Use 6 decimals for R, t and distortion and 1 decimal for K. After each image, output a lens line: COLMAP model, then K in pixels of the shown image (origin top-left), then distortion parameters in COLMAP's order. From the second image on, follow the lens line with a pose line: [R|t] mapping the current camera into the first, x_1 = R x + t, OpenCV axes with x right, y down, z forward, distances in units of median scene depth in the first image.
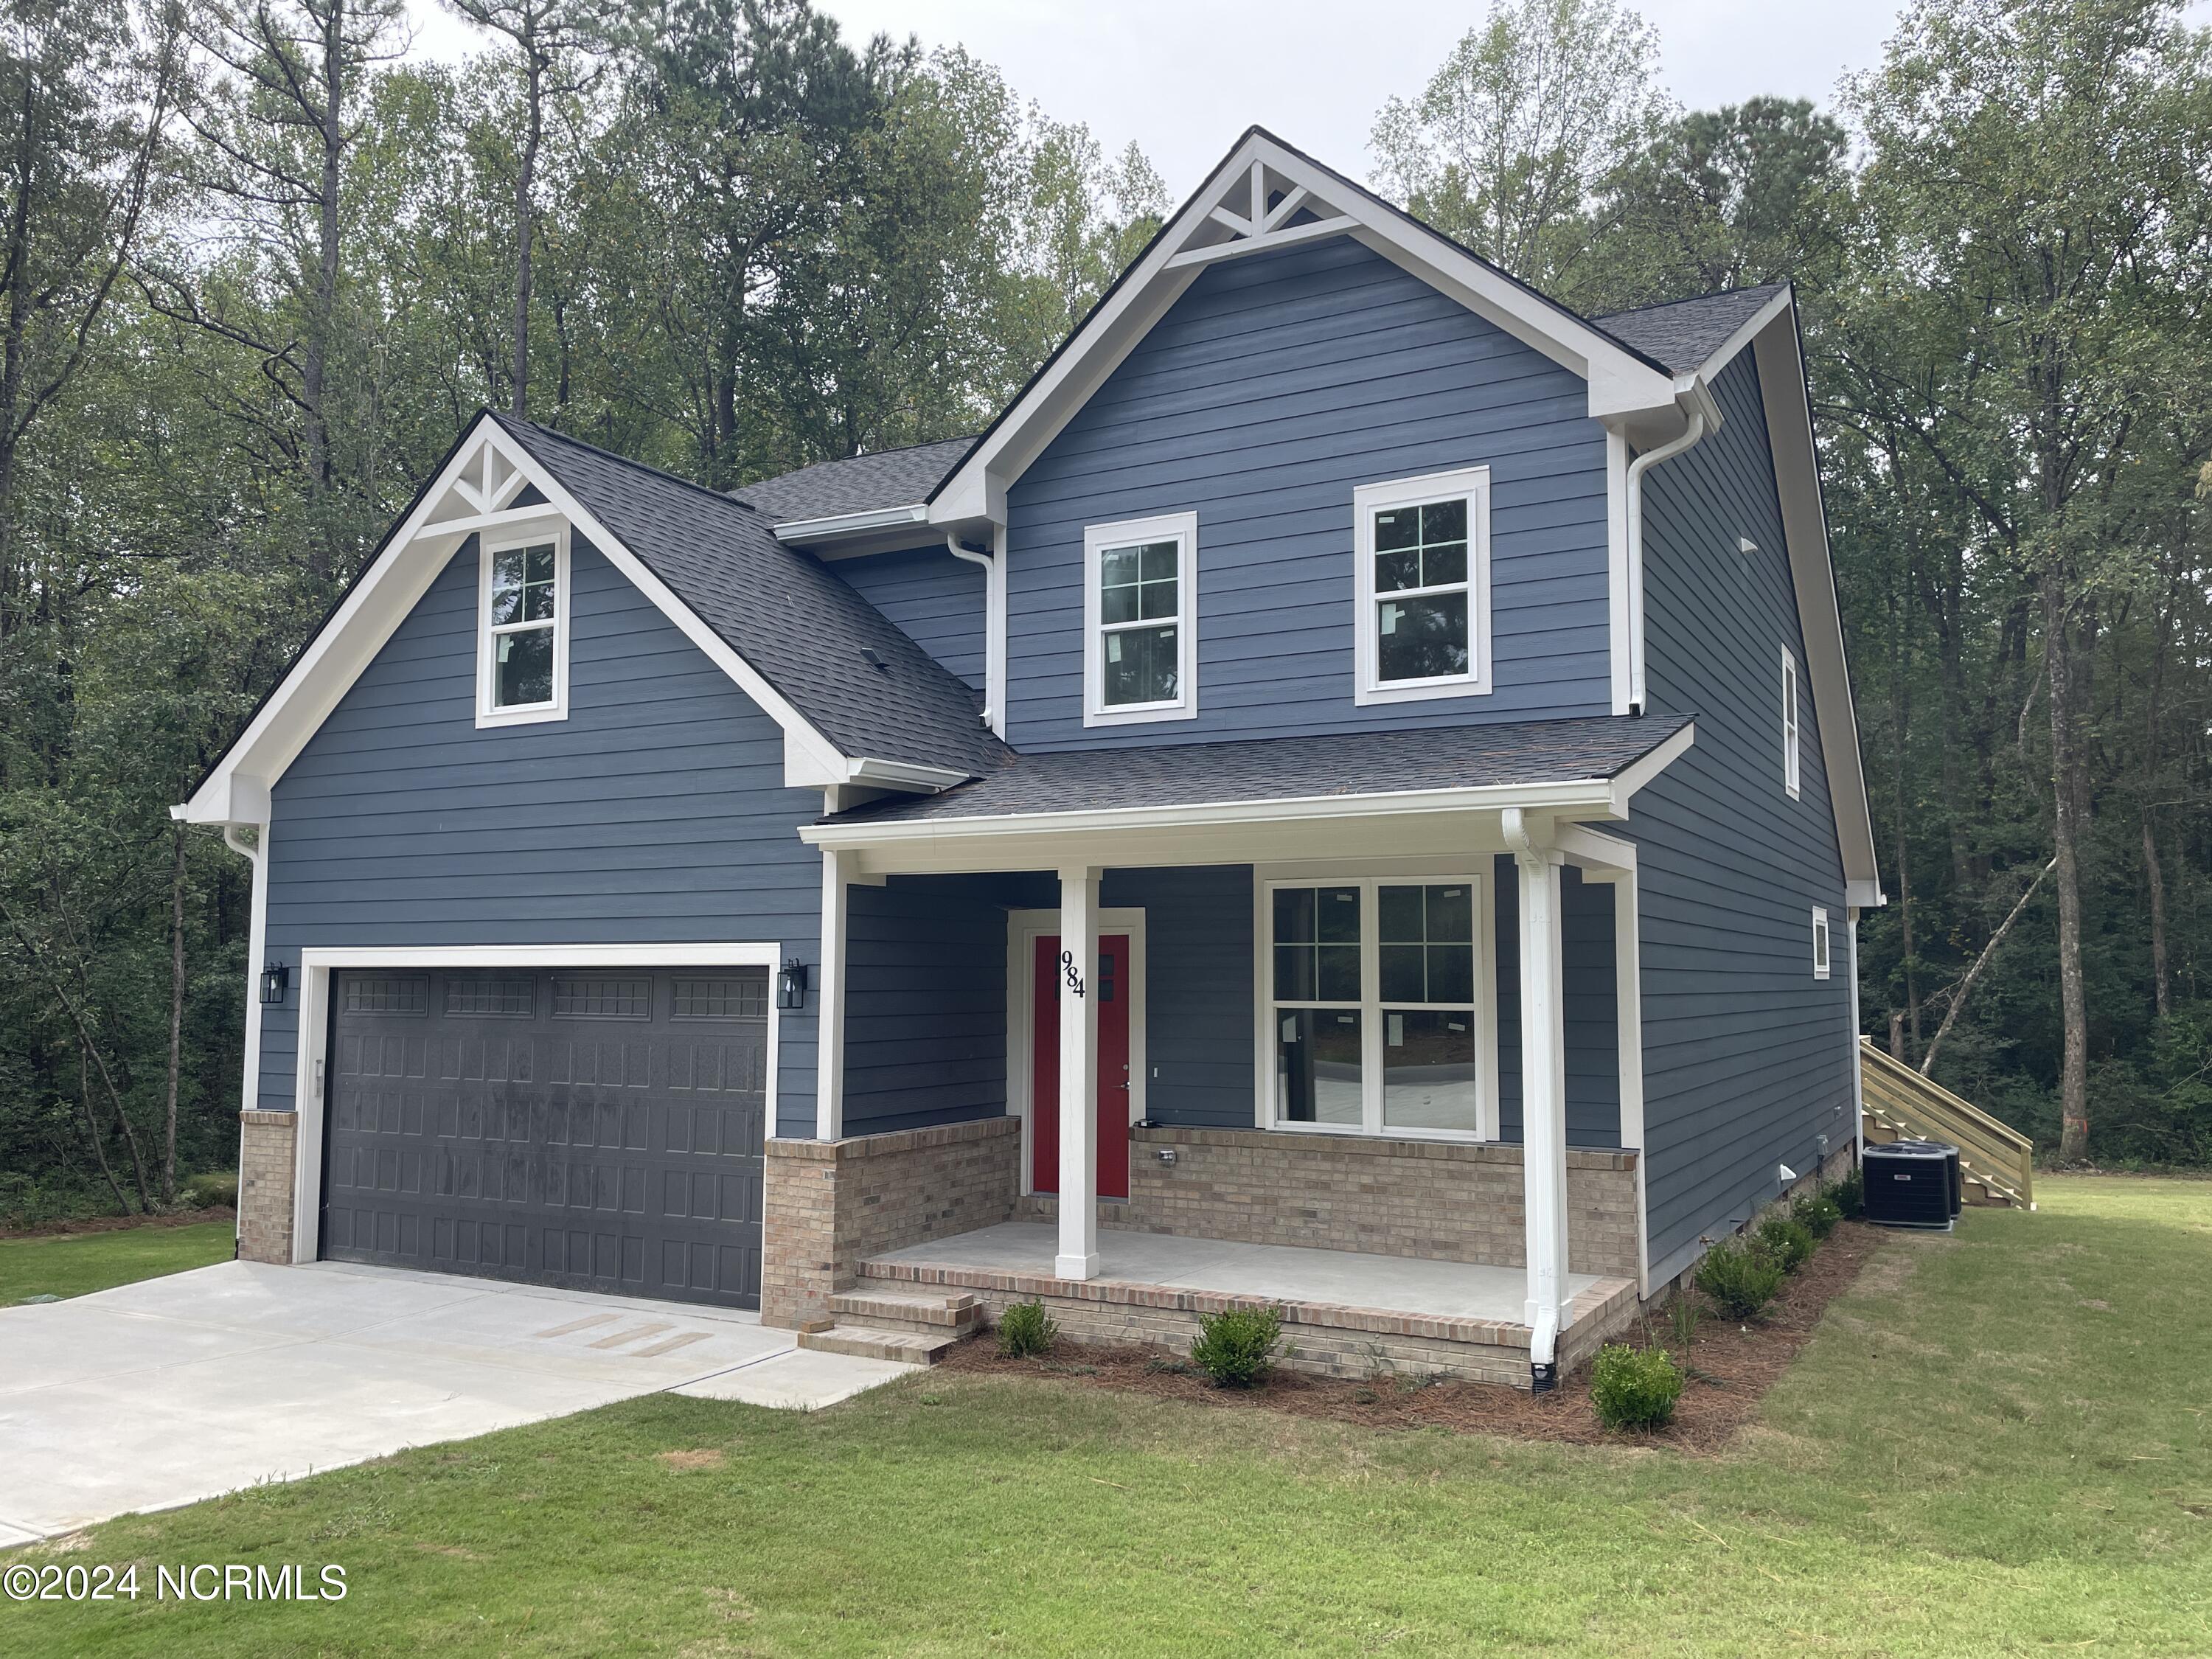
lens RADIAL K [[1670.3, 0, 1106.0], [0, 1670.3, 829.5], [0, 0, 1]] dist [0.122188, -0.162682]
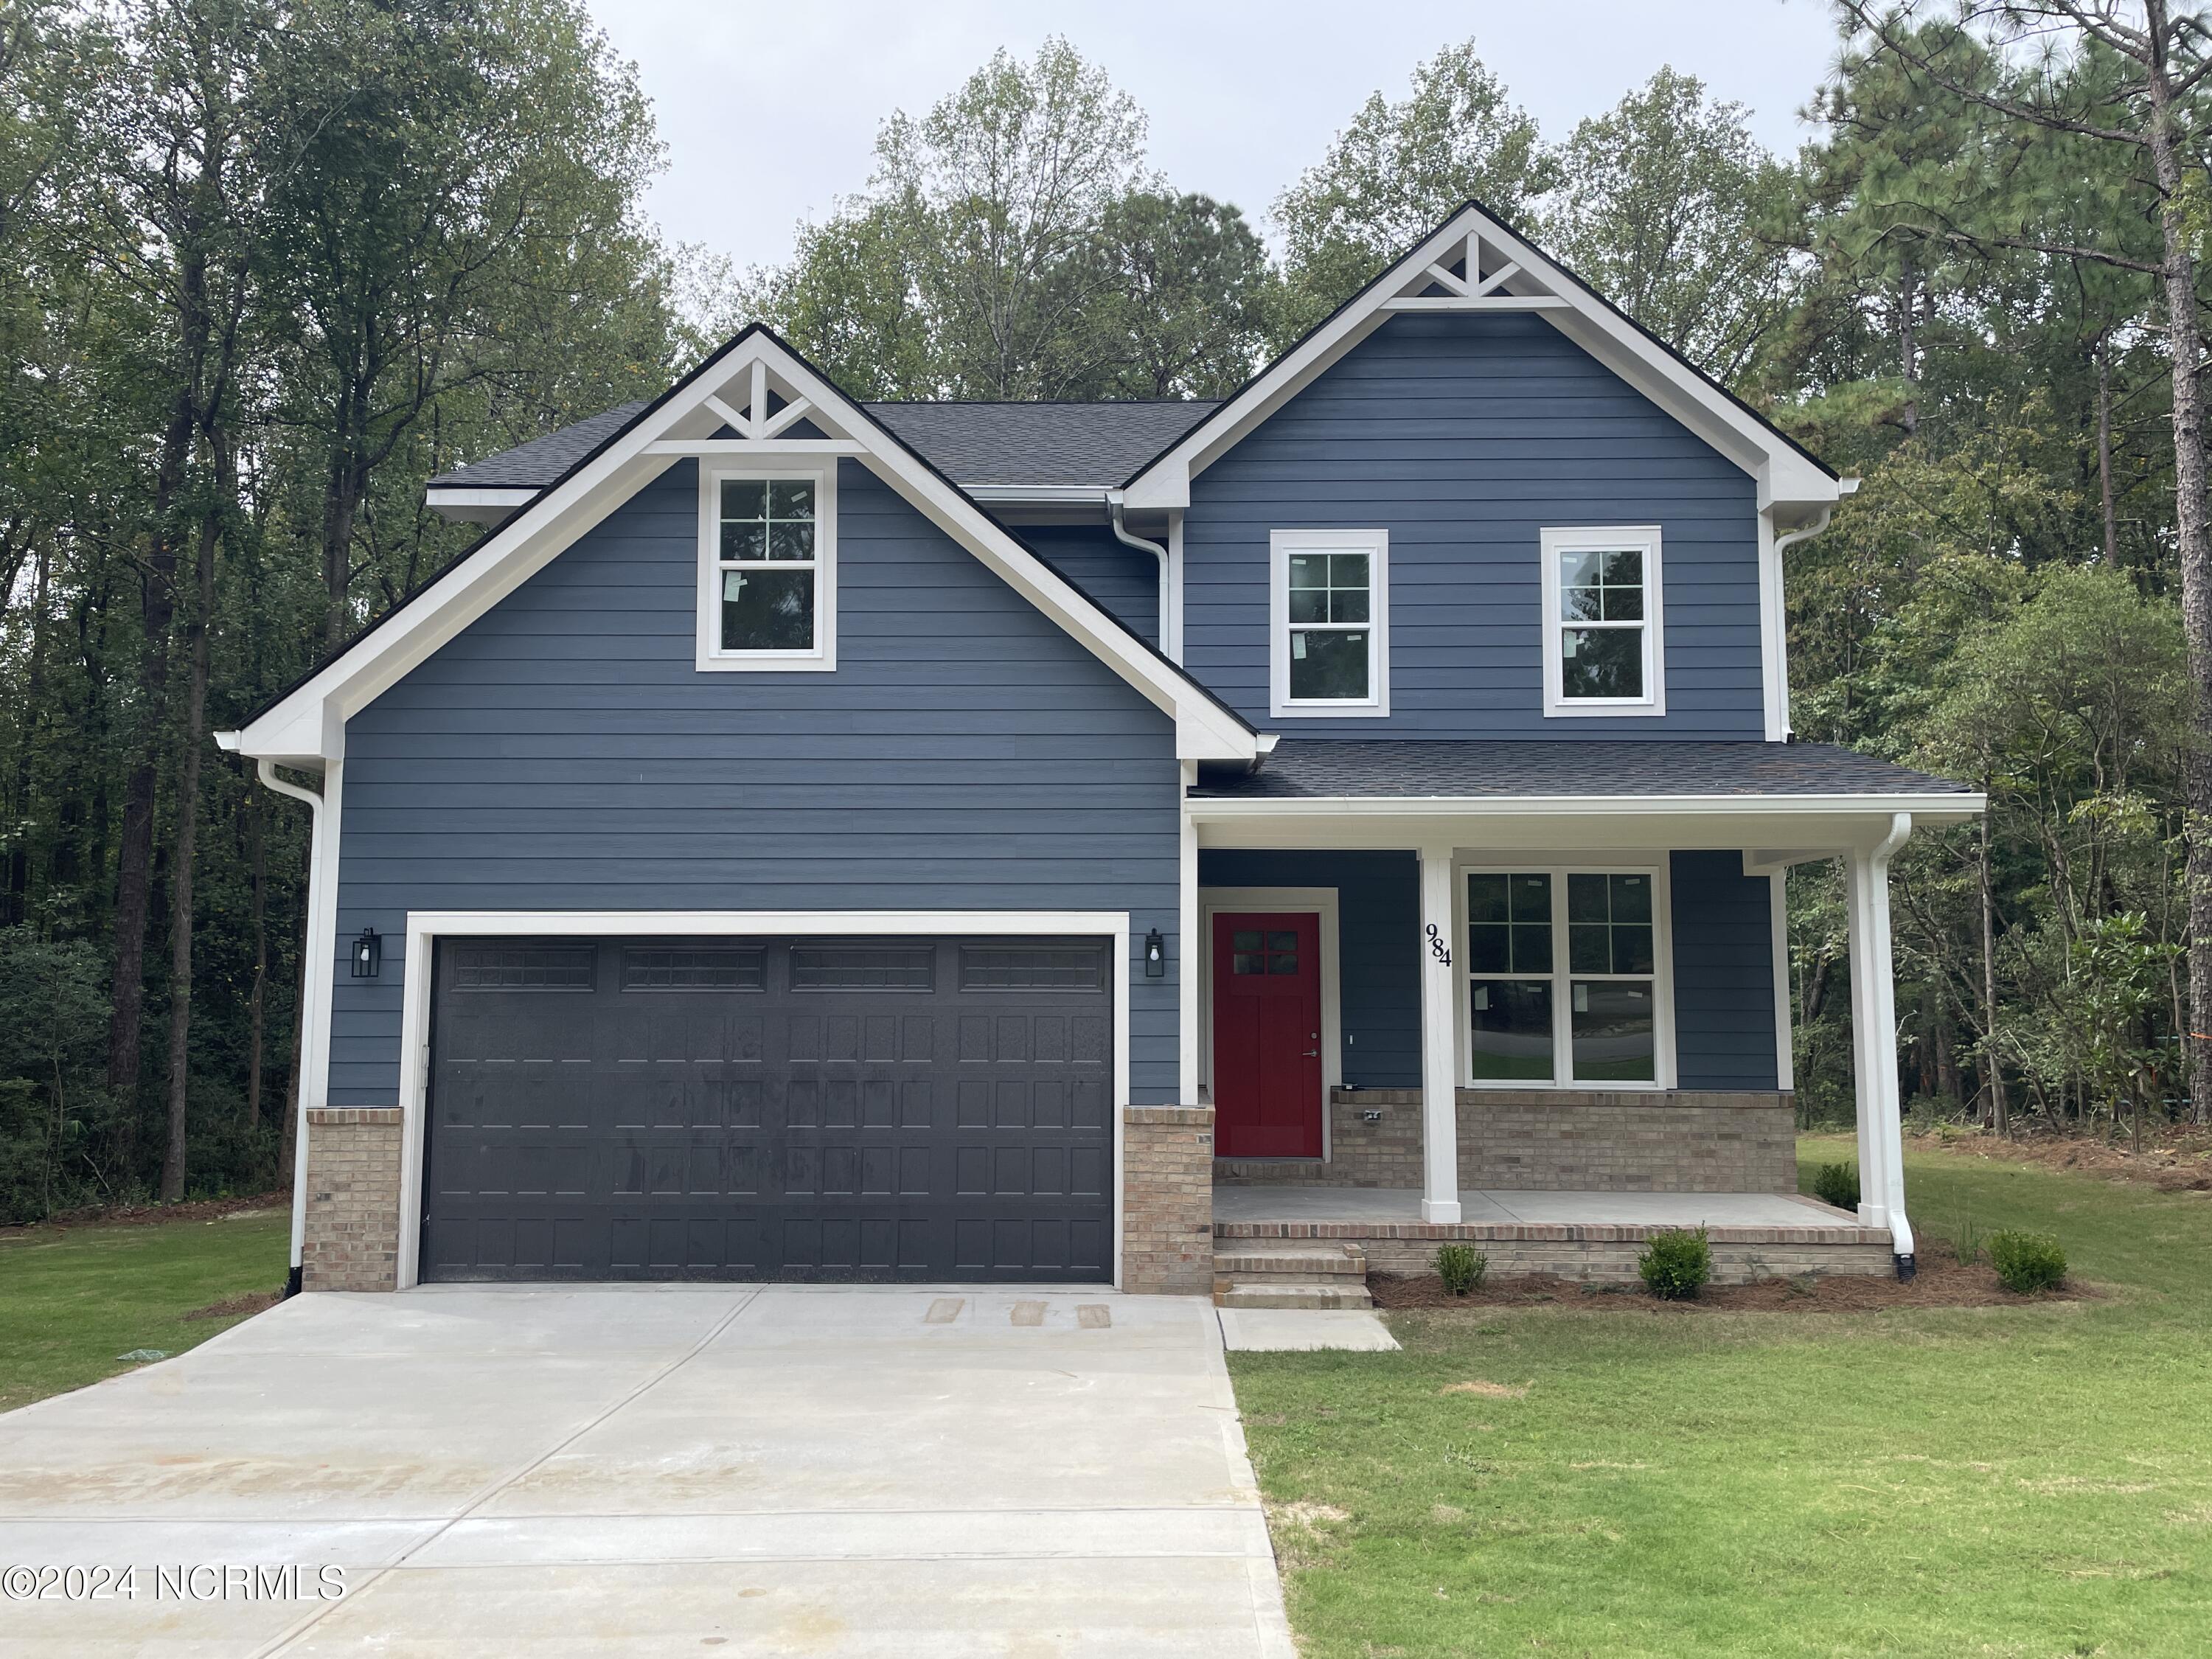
lens RADIAL K [[1684.9, 0, 1121.8], [0, 1684.9, 796.6], [0, 0, 1]] dist [0.120241, -0.165003]
pose [[0.882970, 0.049952, 0.466764, -0.653177], [-0.041062, 0.998730, -0.029206, 0.027095], [-0.467630, 0.006622, 0.883900, 0.103401]]
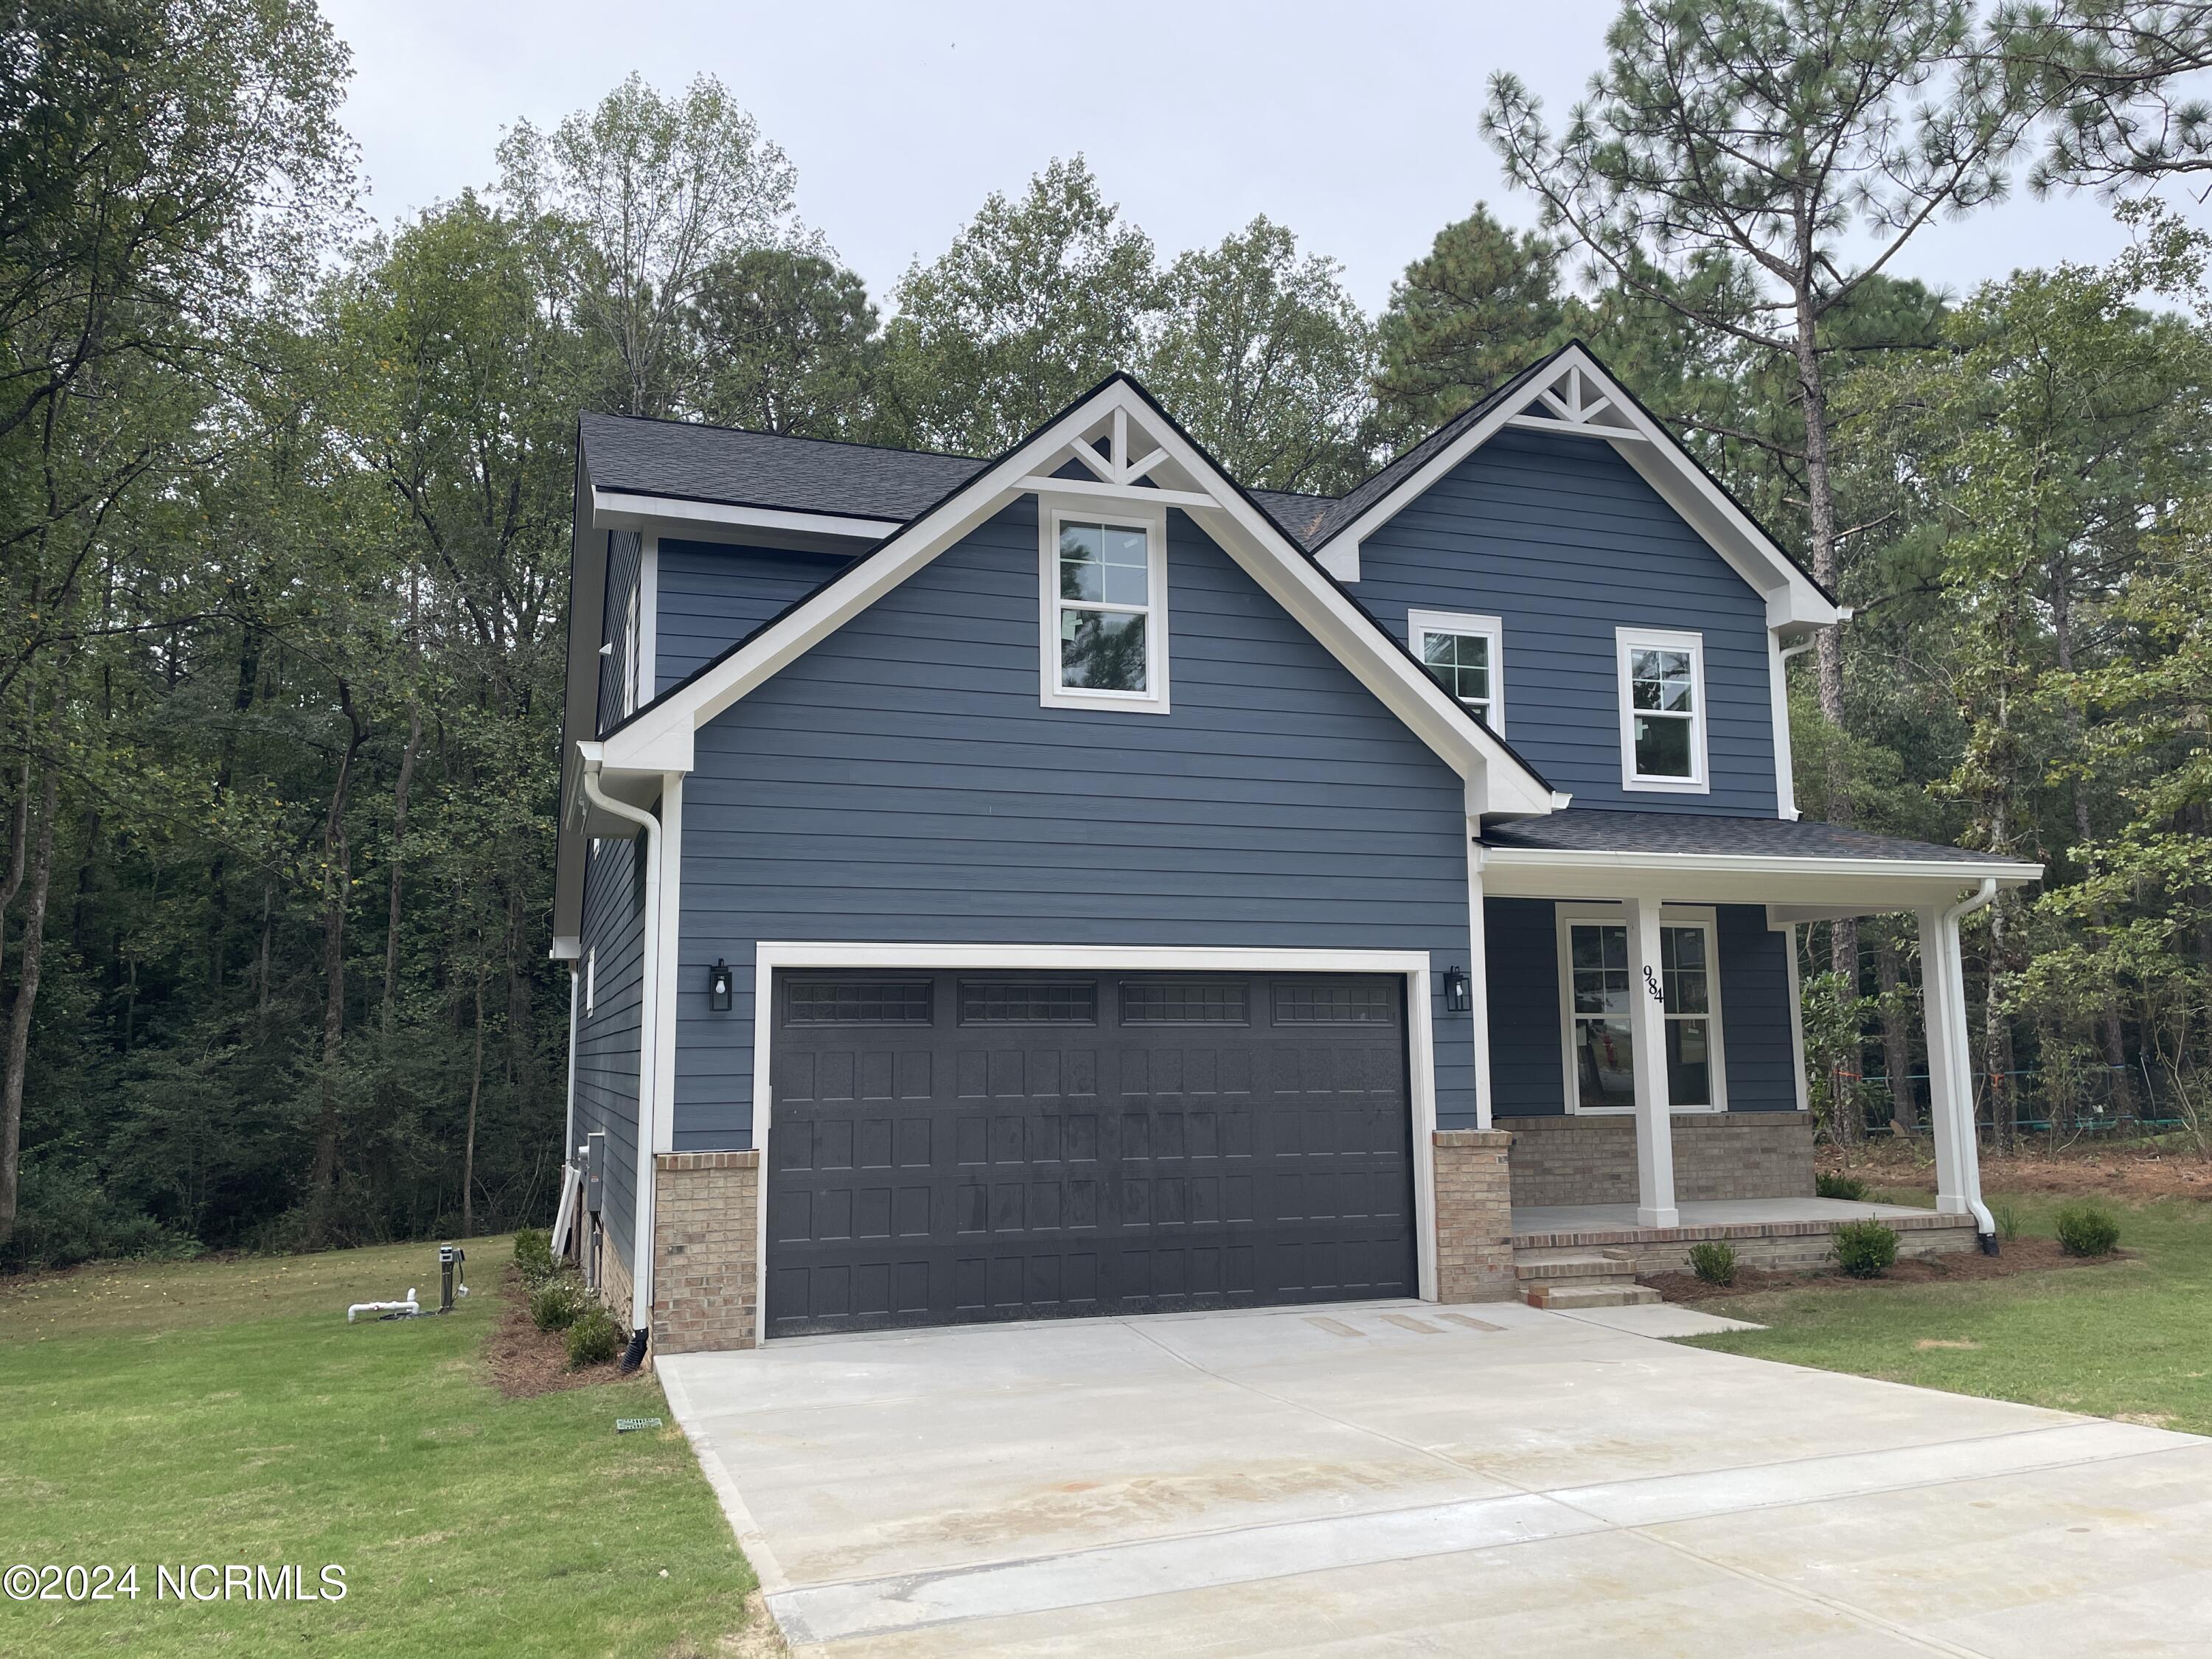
lens RADIAL K [[1682.8, 0, 1134.6], [0, 1682.8, 817.3], [0, 0, 1]] dist [0.121034, -0.166701]
pose [[0.656003, 0.095808, 0.748653, -1.116370], [-0.054965, 0.995341, -0.079215, 0.075869], [-0.752754, 0.010816, 0.658213, 0.406271]]
